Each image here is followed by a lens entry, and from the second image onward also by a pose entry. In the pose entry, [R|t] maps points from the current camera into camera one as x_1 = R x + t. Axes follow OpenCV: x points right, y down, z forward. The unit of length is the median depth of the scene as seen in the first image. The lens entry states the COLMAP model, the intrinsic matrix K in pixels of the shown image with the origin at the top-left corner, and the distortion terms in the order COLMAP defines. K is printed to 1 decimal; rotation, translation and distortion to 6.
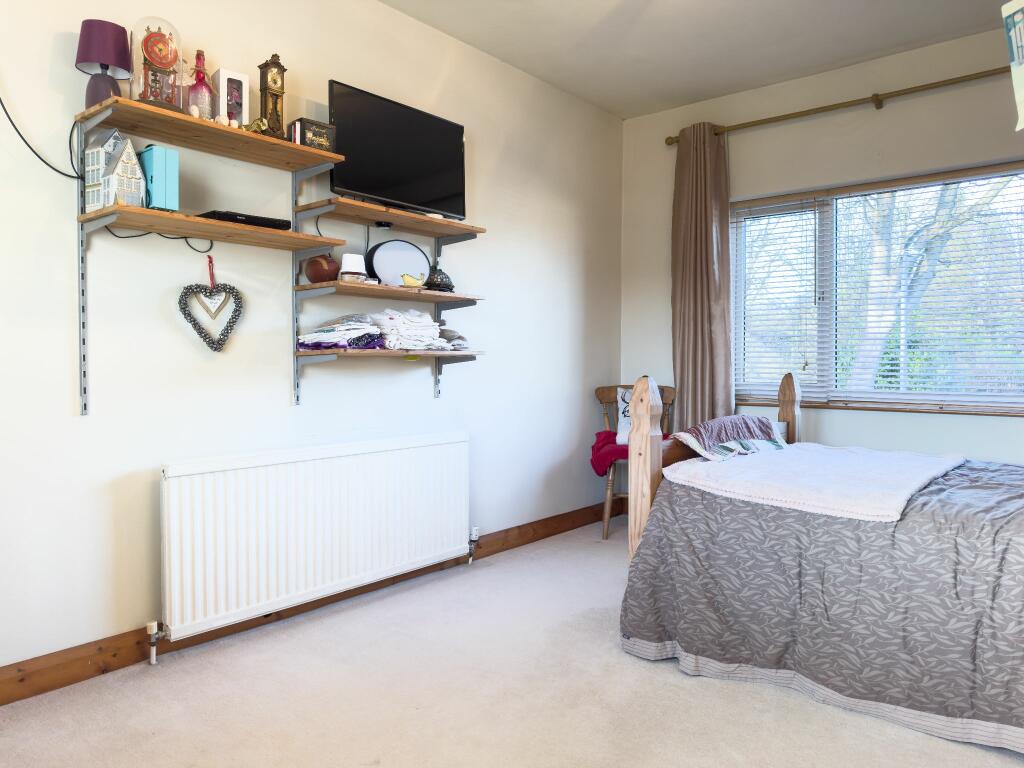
lens RADIAL K [[731.9, 0, 507.1], [0, 731.9, 382.0], [0, 0, 1]] dist [0.005101, -0.047904]
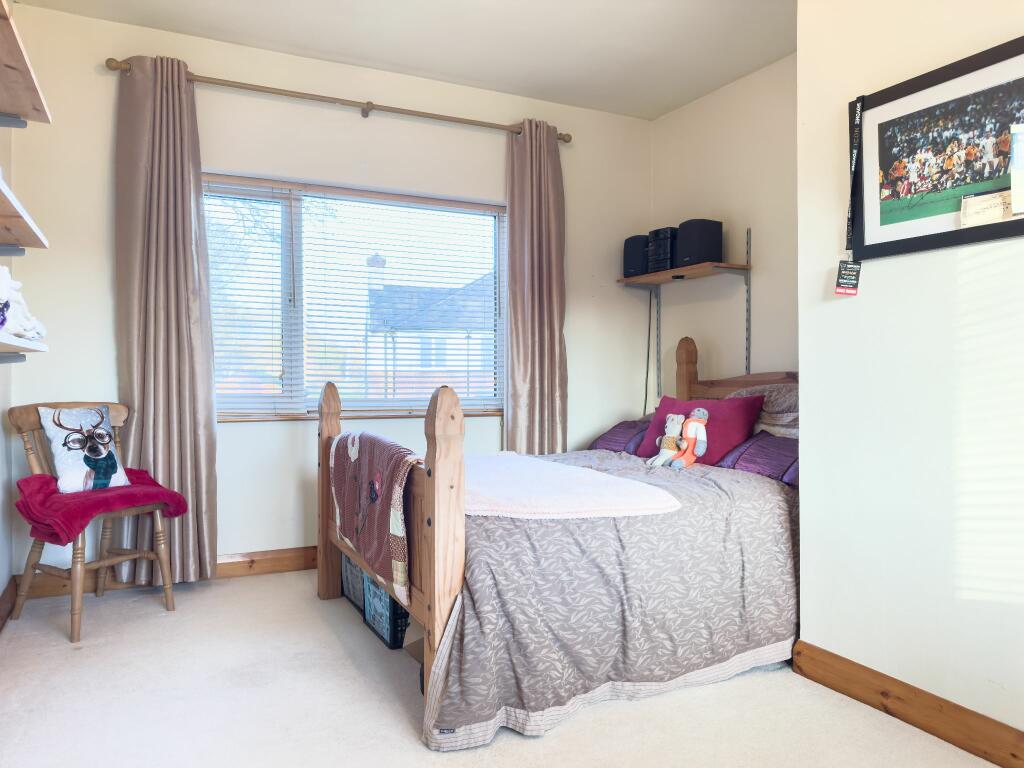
lens RADIAL K [[731.9, 0, 507.1], [0, 731.9, 382.0], [0, 0, 1]] dist [0.005101, -0.047904]
pose [[0.402976, -0.007010, 0.915184, -0.338263], [0.021471, 0.999768, -0.001796, -0.005759], [-0.914959, 0.020374, 0.403033, 0.431275]]
